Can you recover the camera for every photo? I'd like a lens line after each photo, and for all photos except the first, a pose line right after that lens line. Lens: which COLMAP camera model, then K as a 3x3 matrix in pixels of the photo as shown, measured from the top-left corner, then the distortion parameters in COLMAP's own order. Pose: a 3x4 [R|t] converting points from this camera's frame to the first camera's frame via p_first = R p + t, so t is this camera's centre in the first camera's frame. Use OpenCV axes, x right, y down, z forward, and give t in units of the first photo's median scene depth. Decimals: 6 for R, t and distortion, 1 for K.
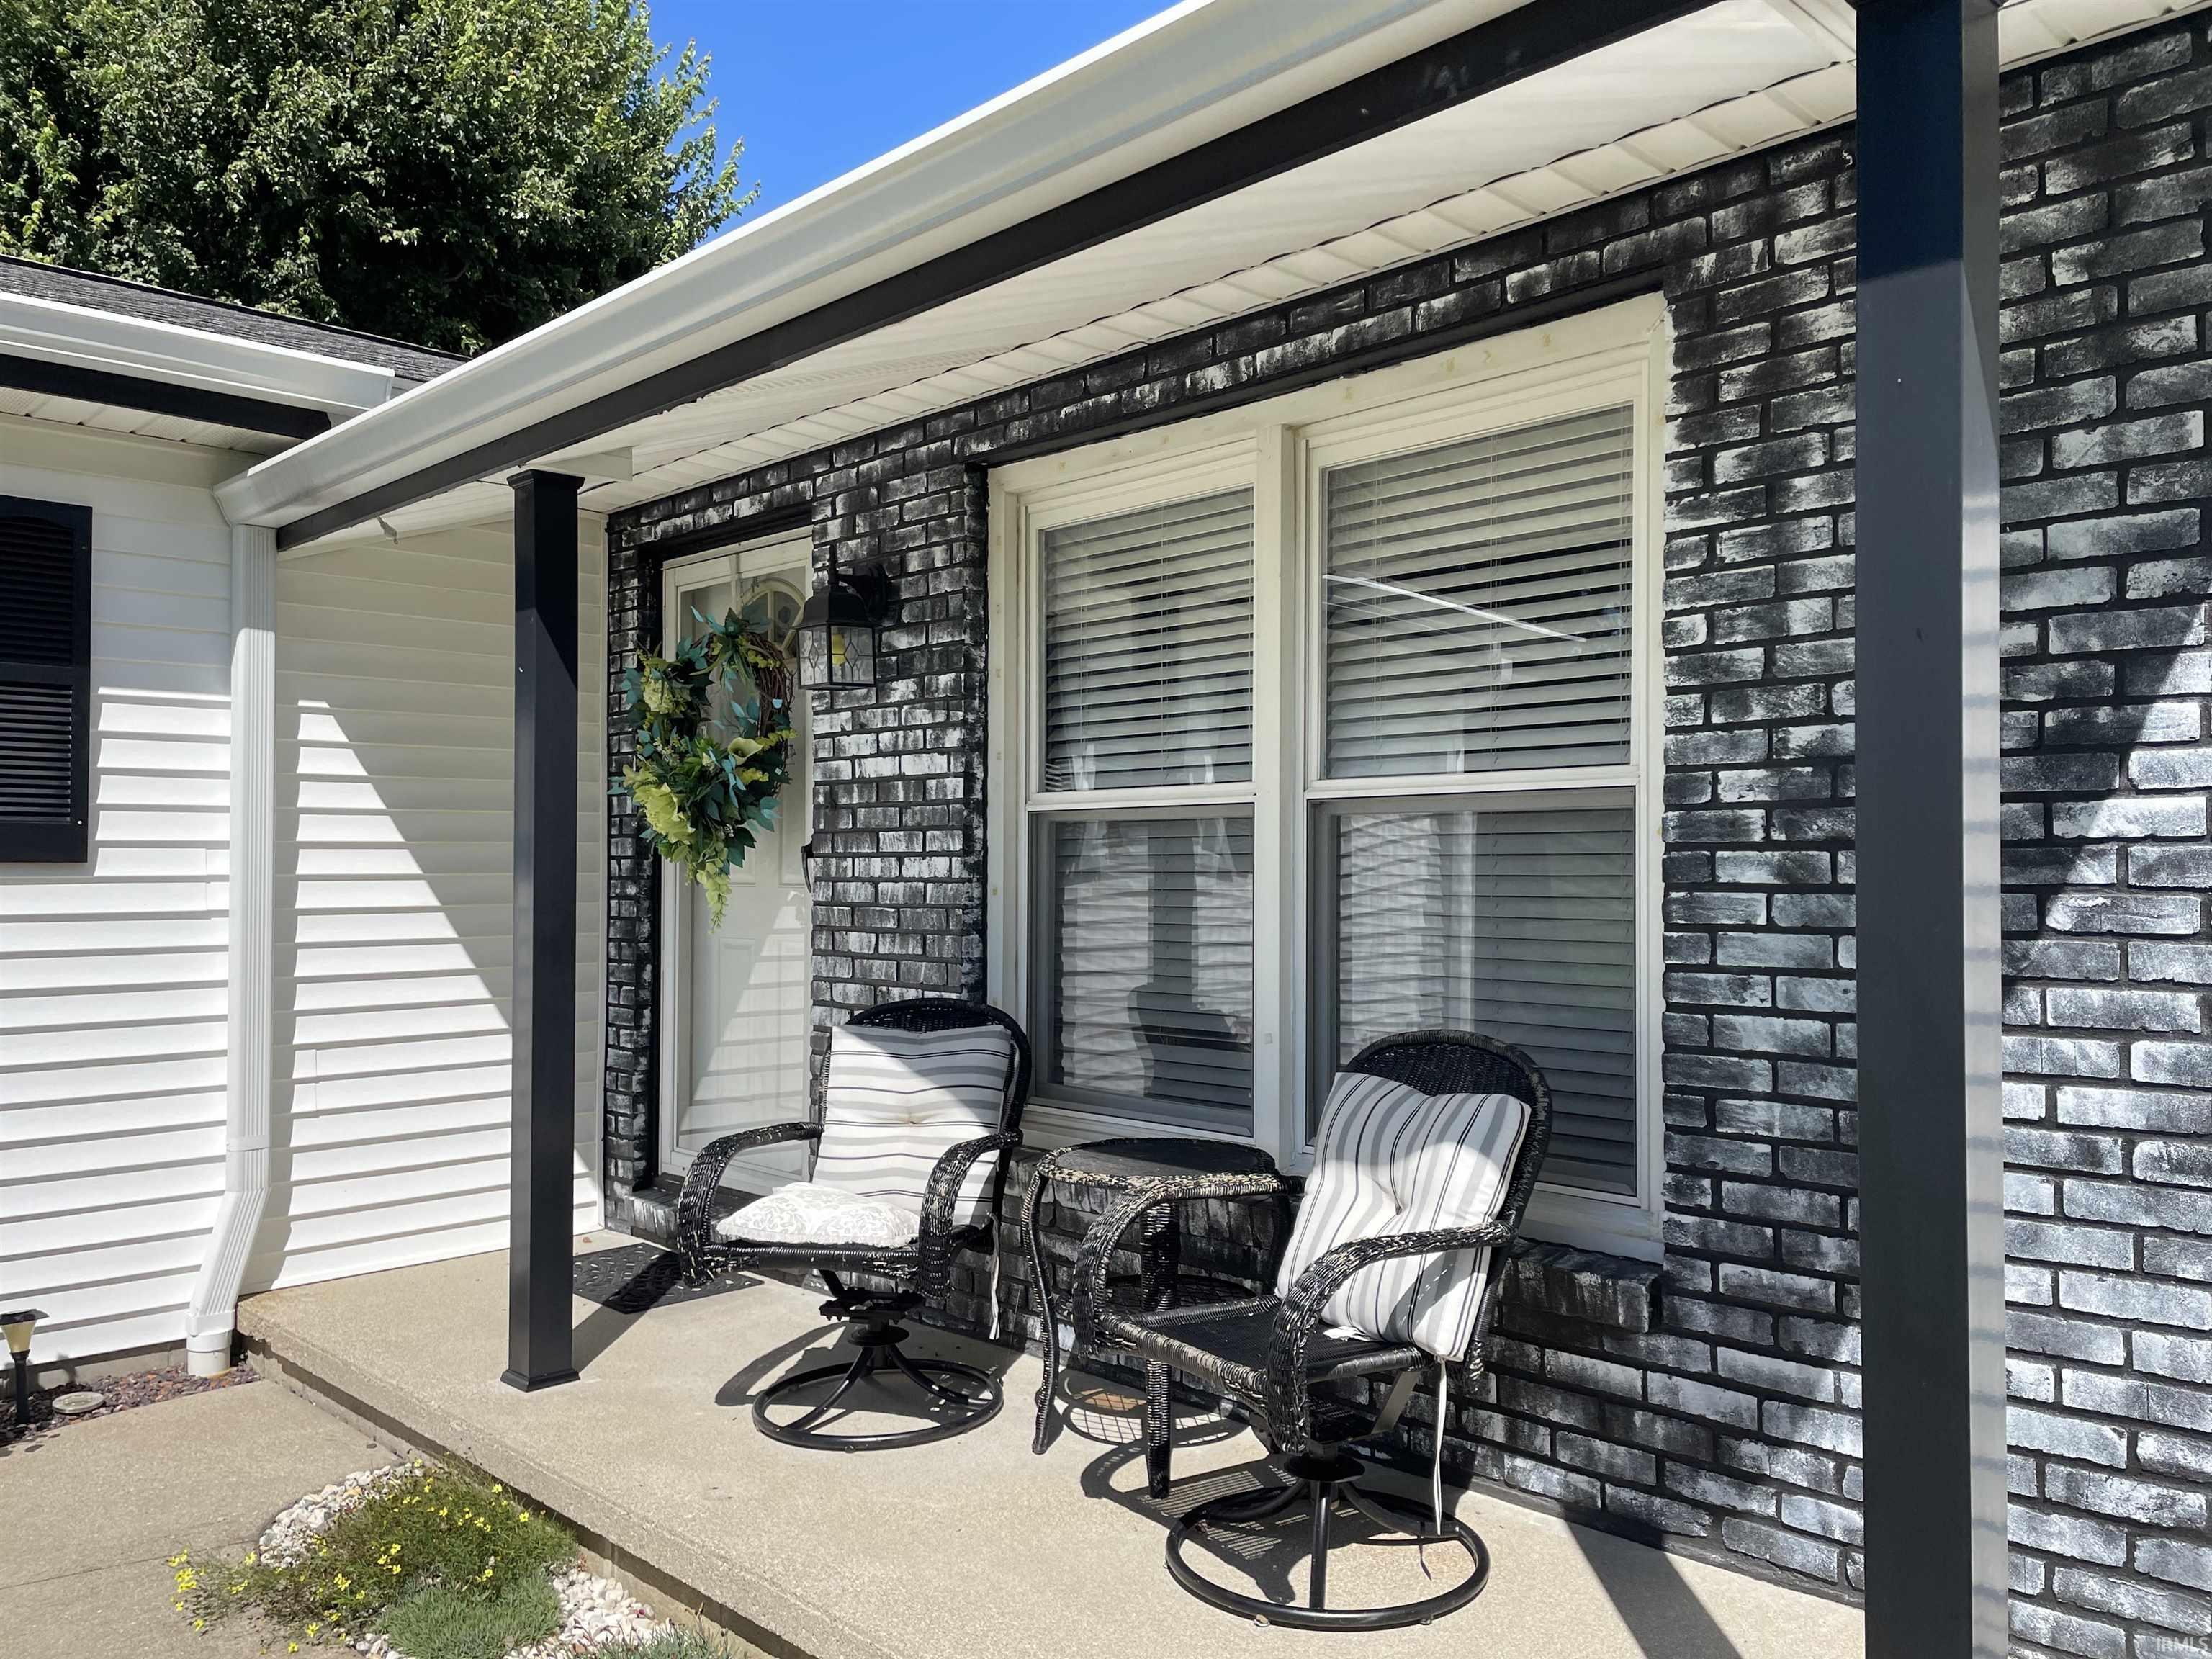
lens RADIAL K [[1677.8, 0, 1105.7], [0, 1677.8, 833.3], [0, 0, 1]] dist [0.069626, -0.083028]
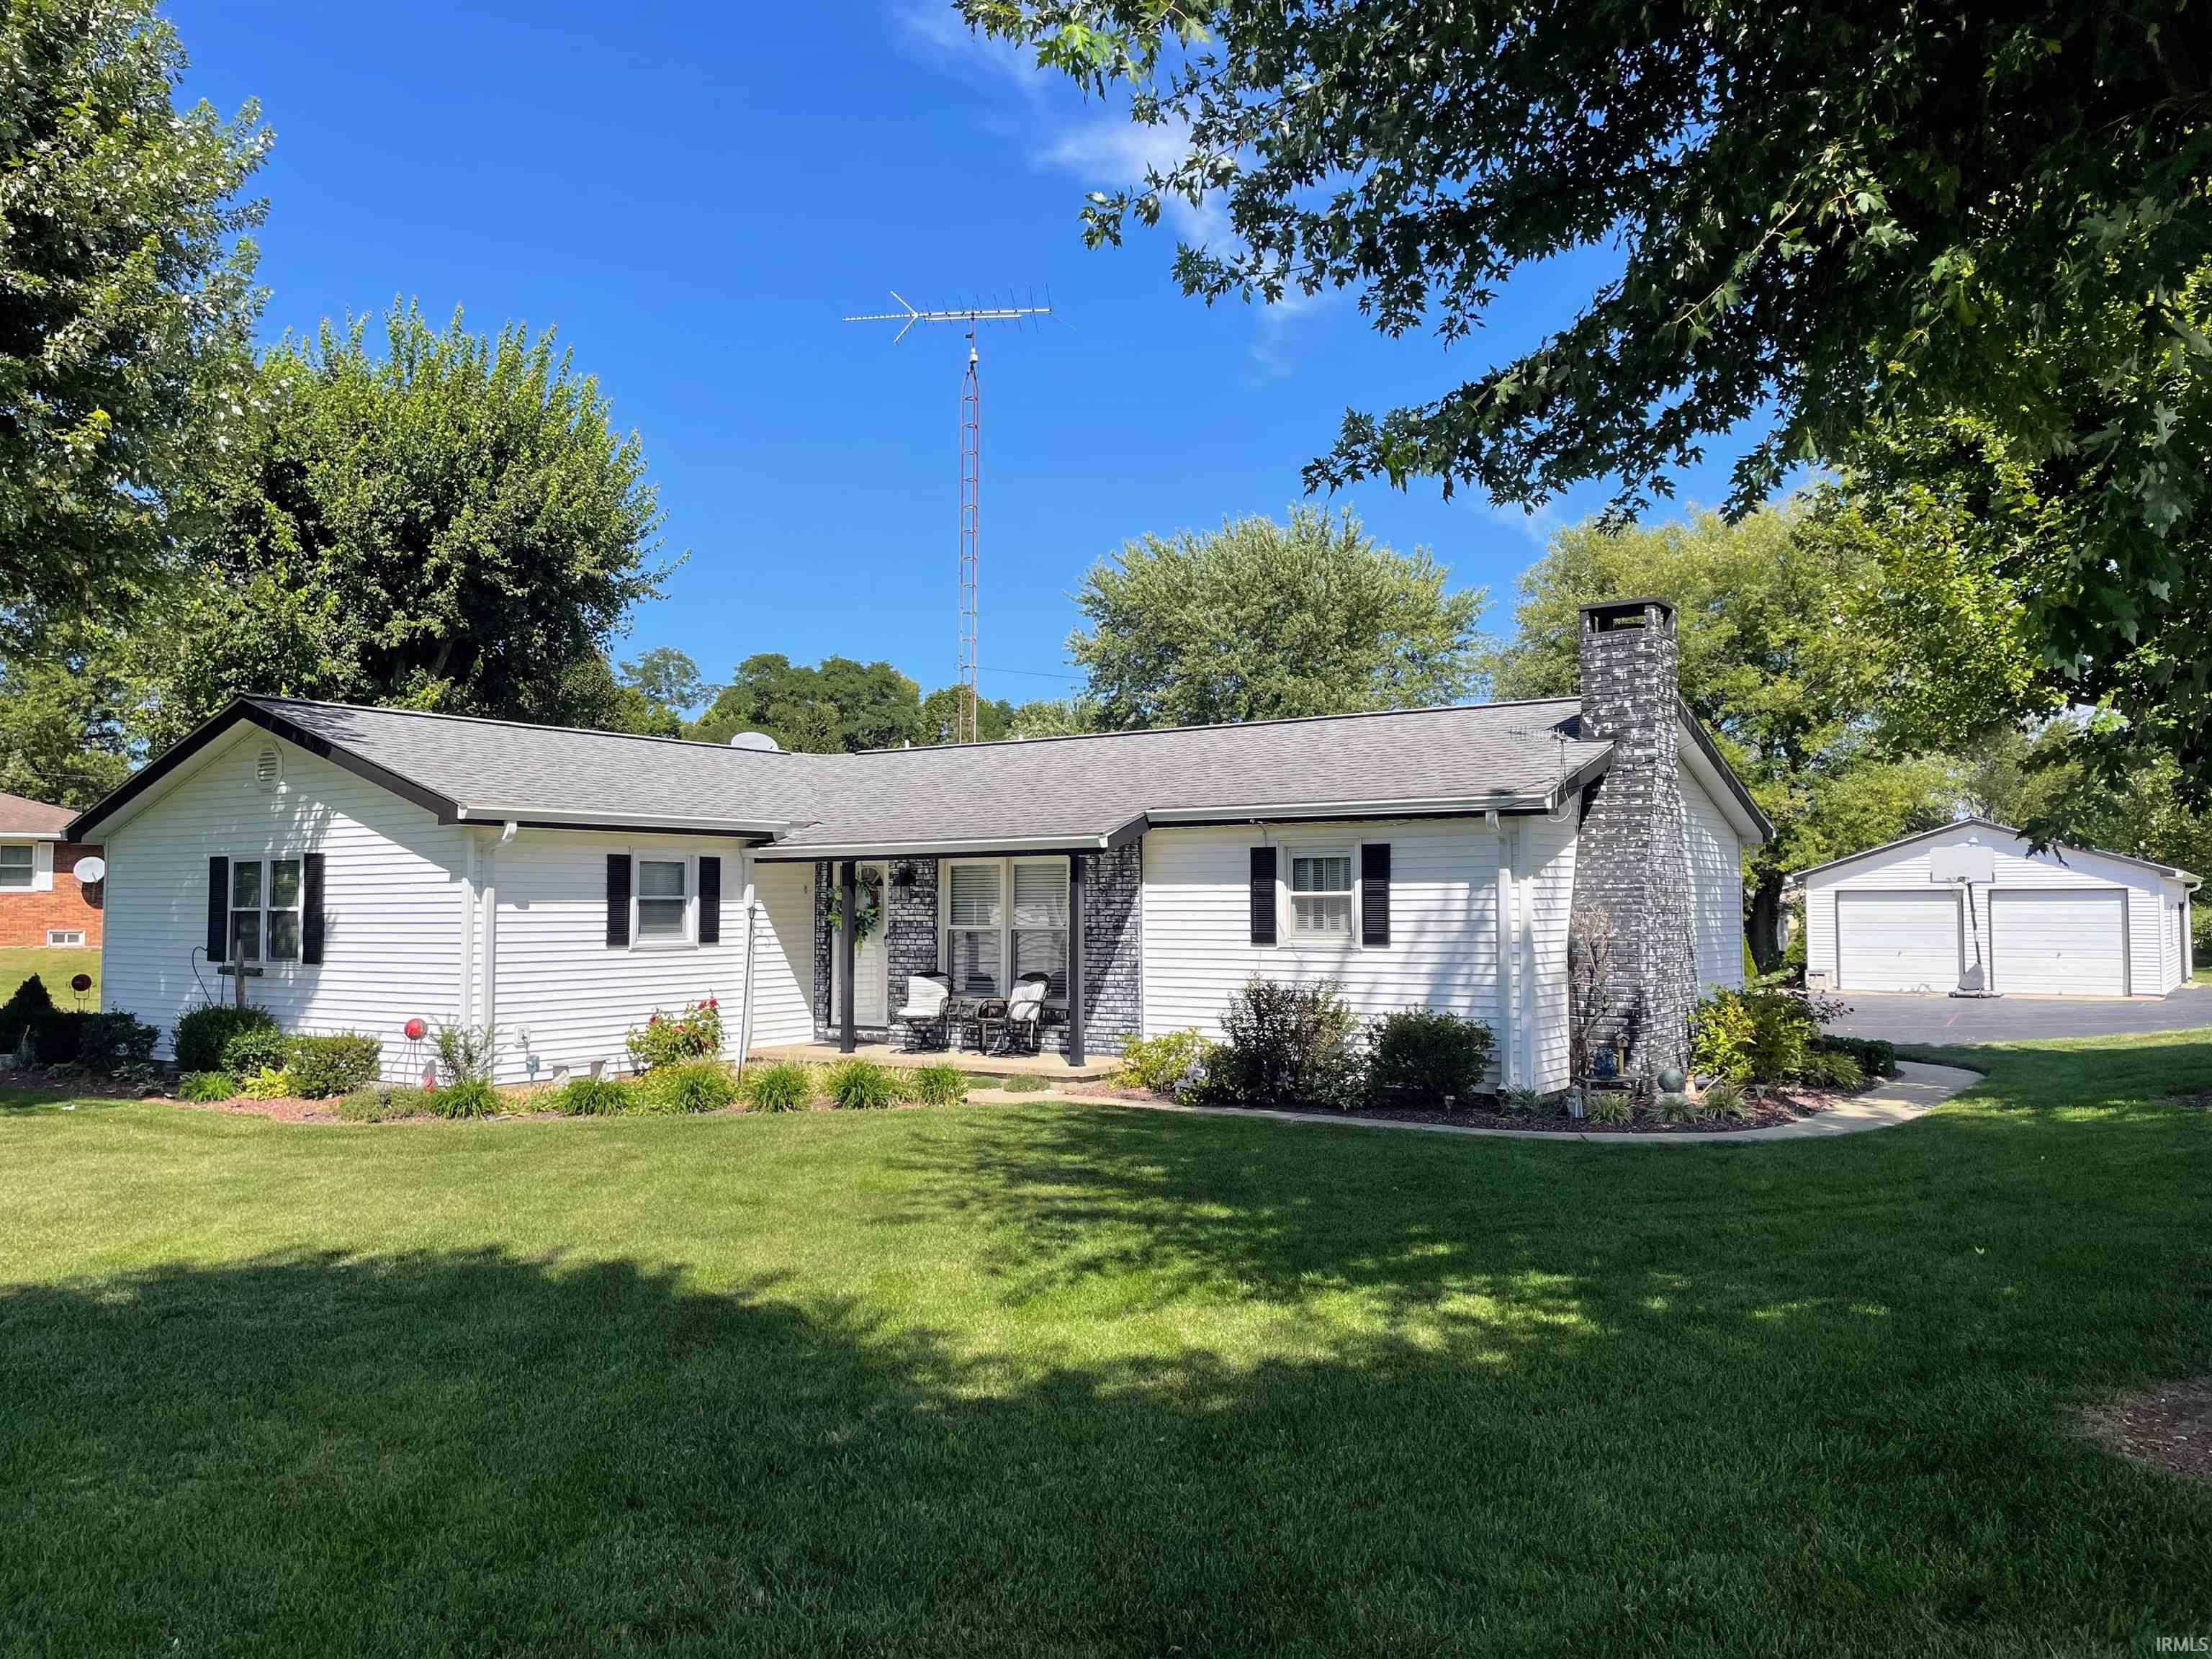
lens RADIAL K [[1677.8, 0, 1109.8], [0, 1677.8, 828.3], [0, 0, 1]] dist [0.069626, -0.083028]
pose [[0.982428, 0.005884, 0.186551, -0.425747], [-0.000594, 0.999596, -0.028399, -0.144250], [-0.186643, 0.027790, 0.982035, -3.223409]]
